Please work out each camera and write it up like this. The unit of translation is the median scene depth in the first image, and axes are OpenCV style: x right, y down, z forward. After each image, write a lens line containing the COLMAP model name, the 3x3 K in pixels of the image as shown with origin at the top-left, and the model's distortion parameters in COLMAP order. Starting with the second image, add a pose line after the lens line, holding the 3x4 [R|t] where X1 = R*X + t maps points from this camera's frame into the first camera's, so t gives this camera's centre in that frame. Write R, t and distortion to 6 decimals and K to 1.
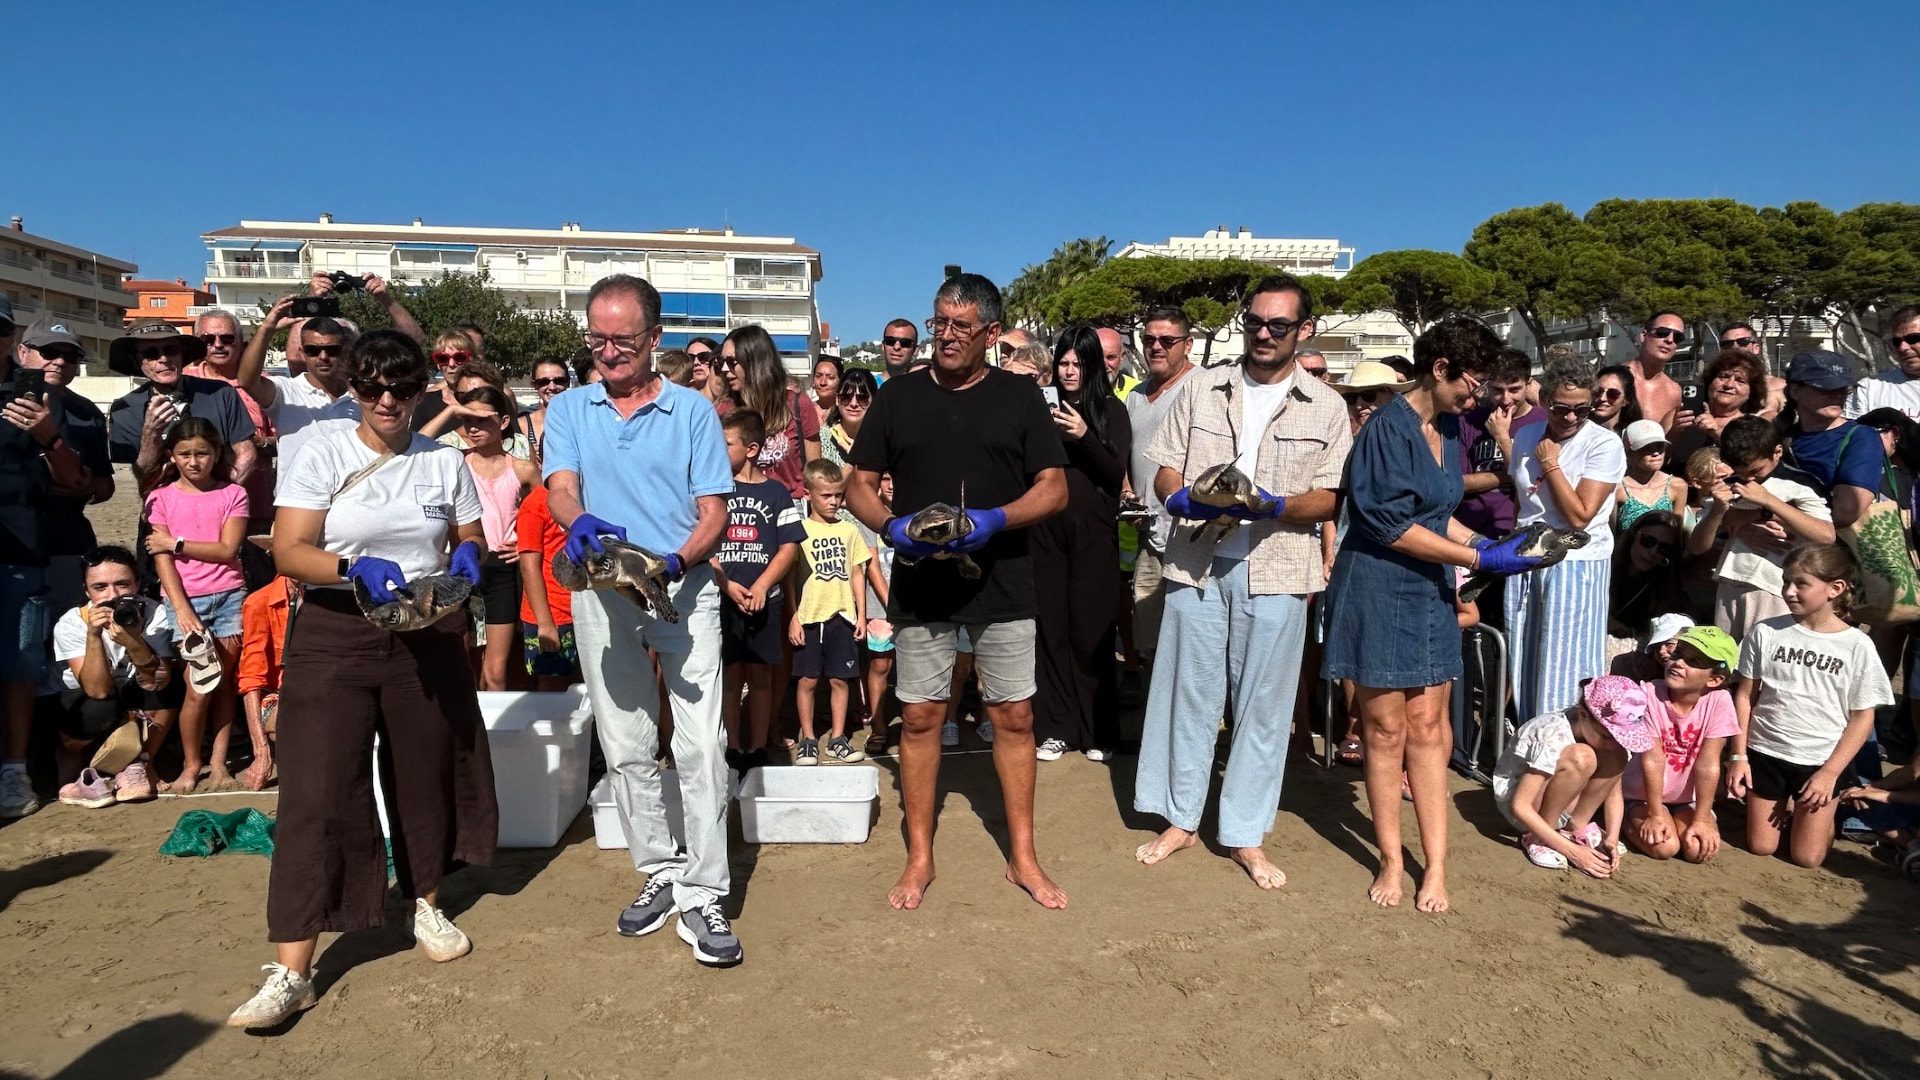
lens RADIAL K [[1223.5, 0, 960.0], [0, 1223.5, 540.0], [0, 0, 1]] dist [-0.071138, 0.069962]
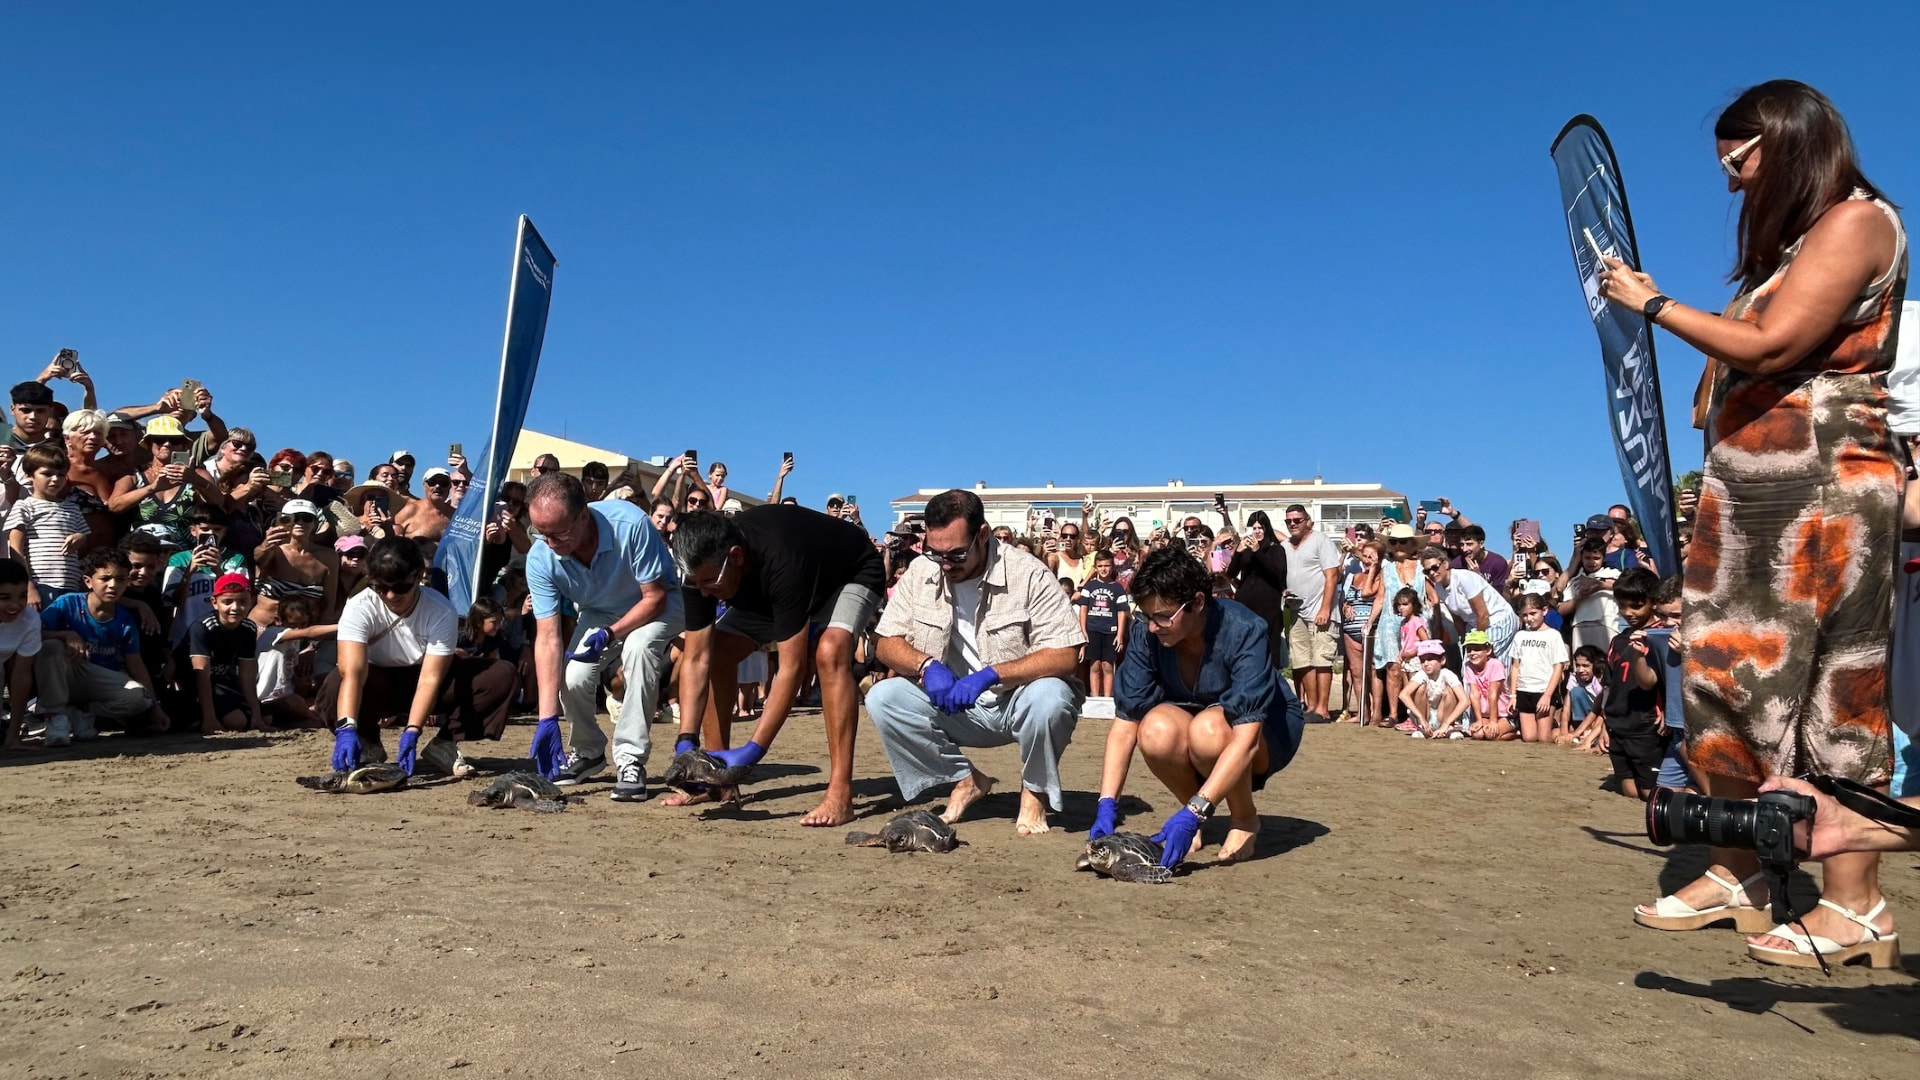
lens RADIAL K [[1223.5, 0, 960.0], [0, 1223.5, 540.0], [0, 0, 1]] dist [-0.071138, 0.069962]
pose [[0.880613, -0.030635, -0.472846, 0.616806], [-0.065420, 0.980490, -0.185362, 0.288567], [0.469299, 0.194166, 0.861428, -1.037954]]
